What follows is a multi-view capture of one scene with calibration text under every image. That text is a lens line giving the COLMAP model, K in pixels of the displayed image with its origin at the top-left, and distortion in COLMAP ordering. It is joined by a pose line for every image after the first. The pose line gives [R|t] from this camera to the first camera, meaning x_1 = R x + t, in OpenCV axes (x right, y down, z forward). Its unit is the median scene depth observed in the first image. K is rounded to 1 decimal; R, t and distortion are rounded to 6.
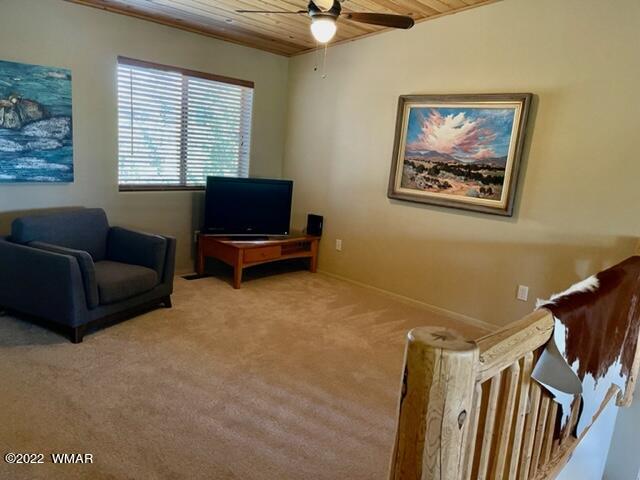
lens RADIAL K [[479.4, 0, 320.0], [0, 479.4, 240.0], [0, 0, 1]] dist [0.030961, -0.080063]
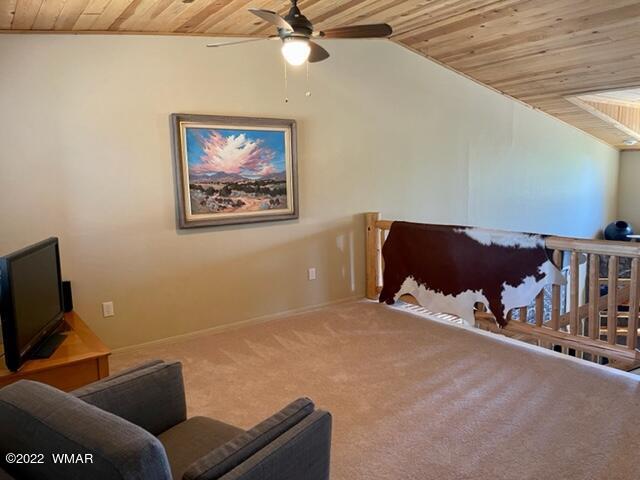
lens RADIAL K [[479.4, 0, 320.0], [0, 479.4, 240.0], [0, 0, 1]] dist [0.030961, -0.080063]
pose [[0.171208, -0.220651, 0.960209, -0.729102], [0.218563, 0.958821, 0.181362, -0.190154], [-0.960686, 0.178815, 0.212384, 0.632954]]
